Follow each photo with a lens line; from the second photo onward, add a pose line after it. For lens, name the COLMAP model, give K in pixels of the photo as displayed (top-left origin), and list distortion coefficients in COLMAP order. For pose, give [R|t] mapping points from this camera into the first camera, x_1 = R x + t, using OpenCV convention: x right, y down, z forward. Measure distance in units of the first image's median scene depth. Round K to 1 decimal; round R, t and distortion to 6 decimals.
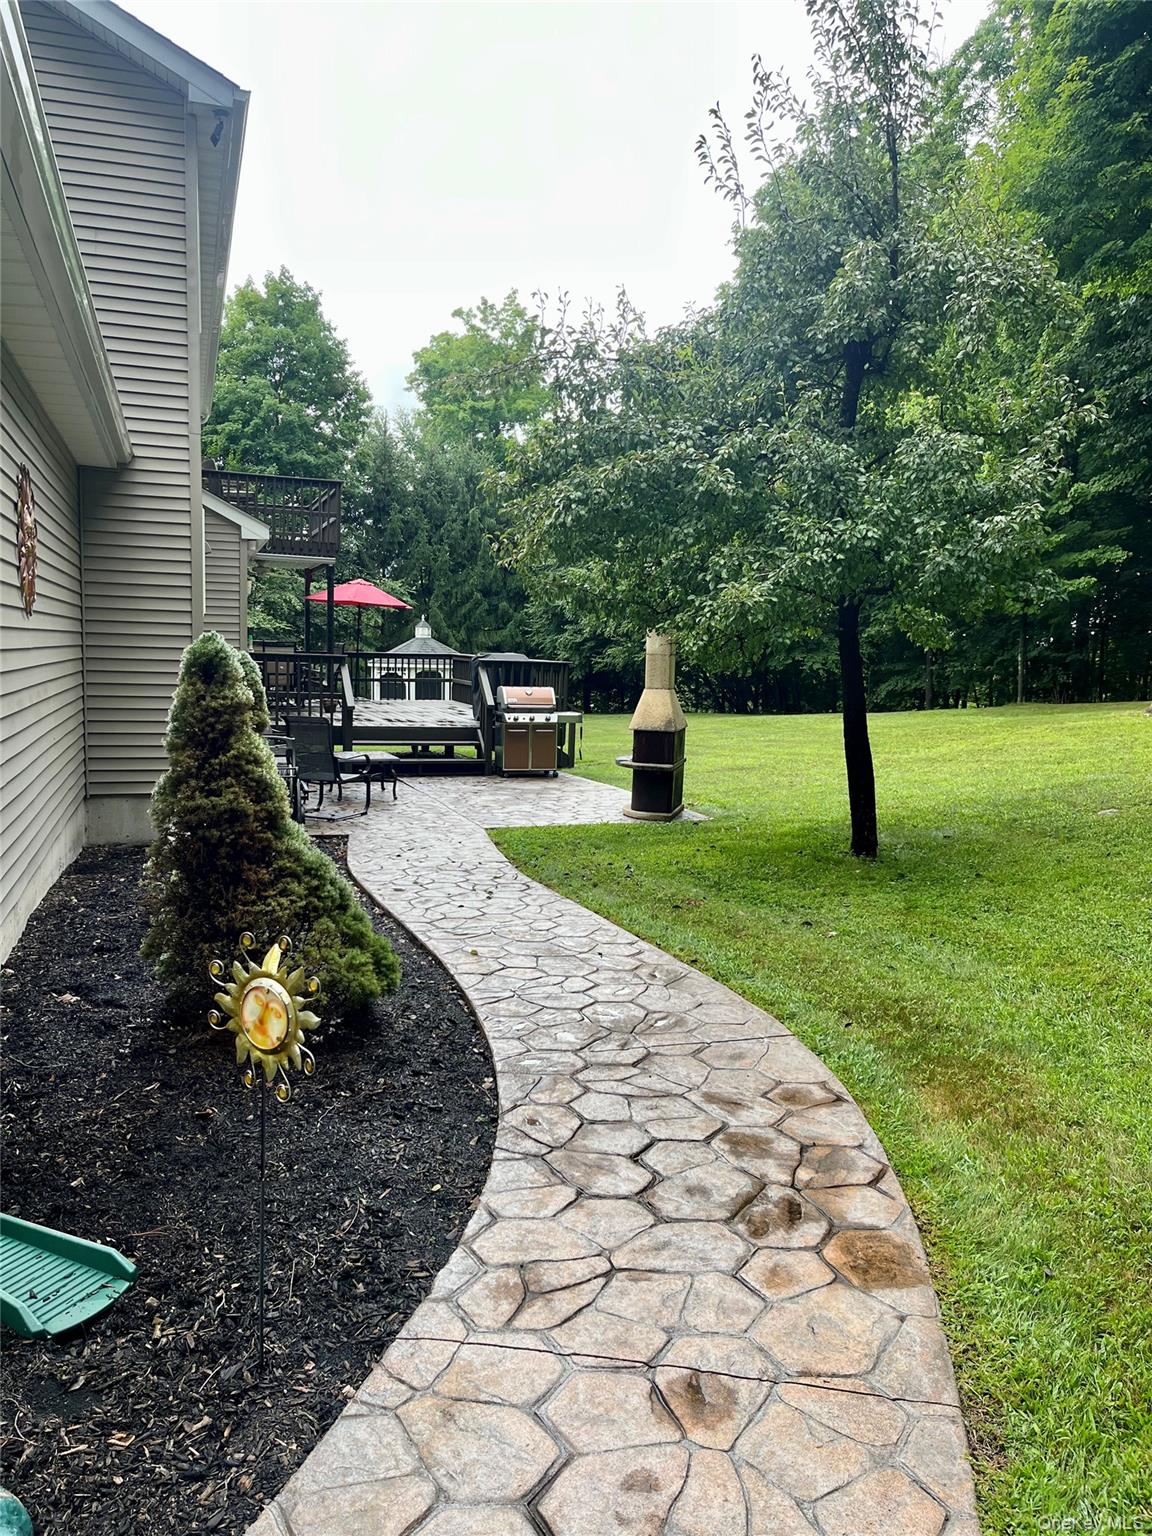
lens RADIAL K [[1136.4, 0, 574.2], [0, 1136.4, 773.7], [0, 0, 1]] dist [0.028338, -0.001073]
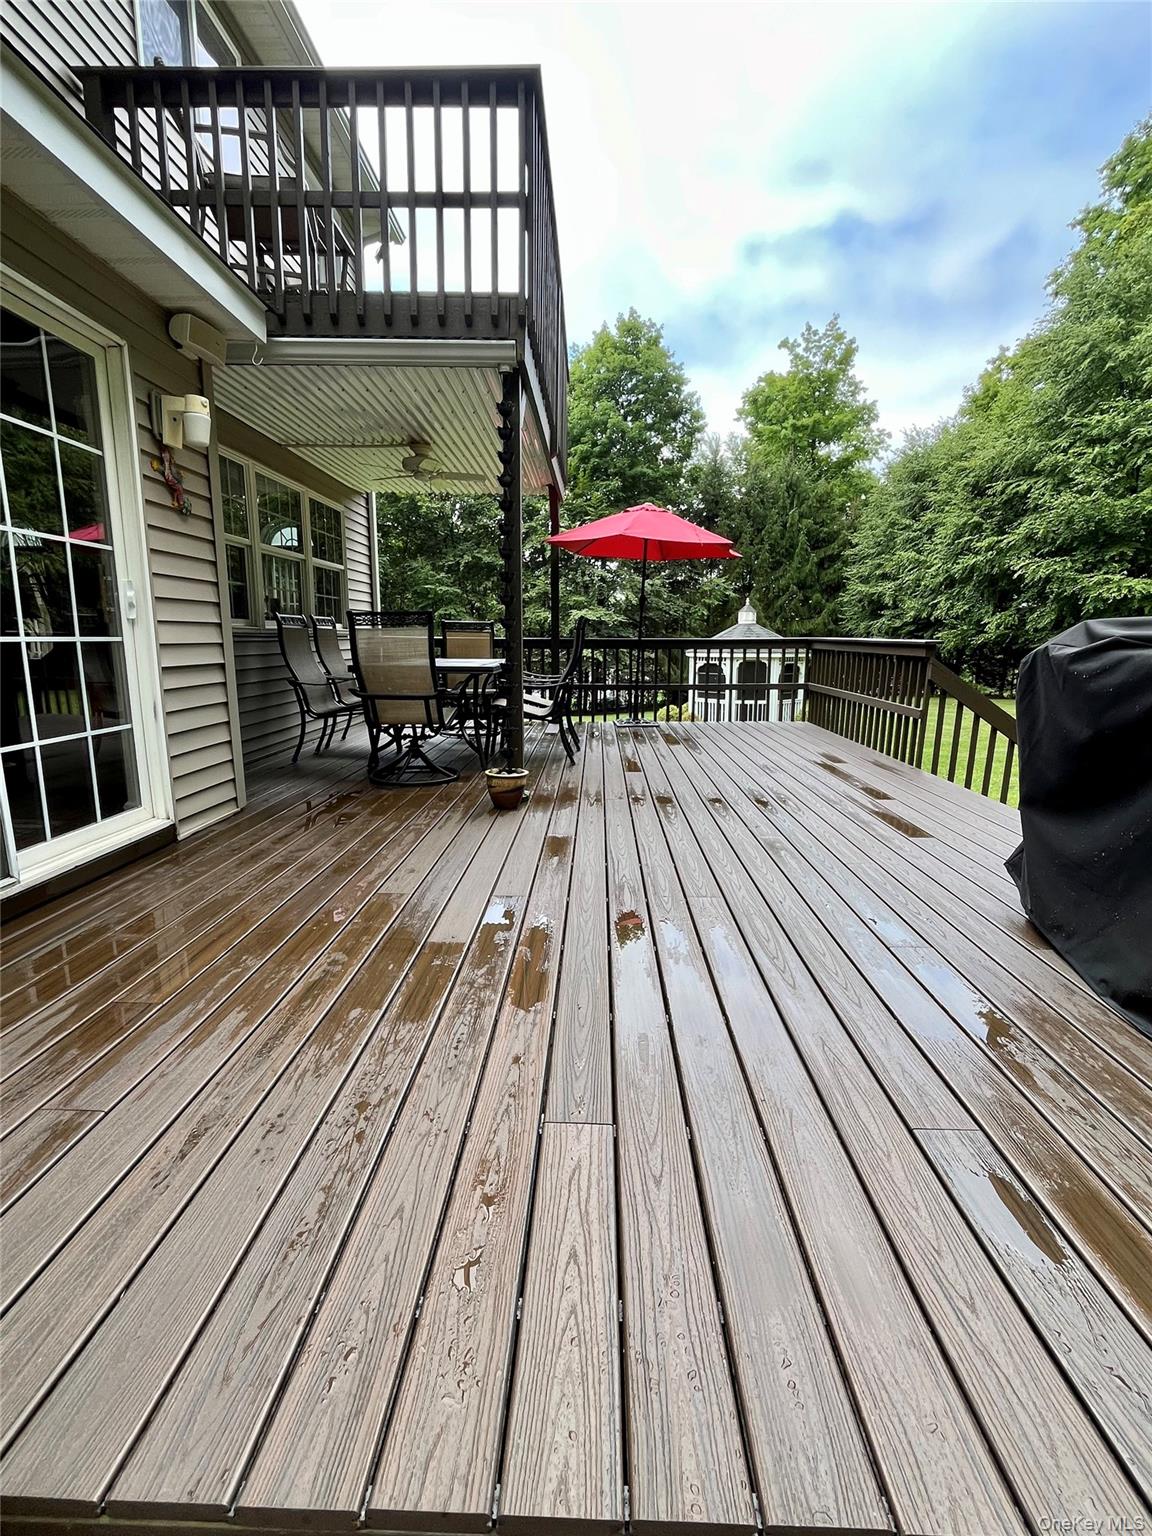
lens RADIAL K [[672.4, 0, 578.3], [0, 672.4, 767.9], [0, 0, 1]] dist [-0.001380, -0.000138]
pose [[0.934792, 0.042806, -0.352608, -0.041336], [-0.014976, 0.996579, 0.081280, -0.029612], [0.354881, -0.070699, 0.932235, 0.284427]]
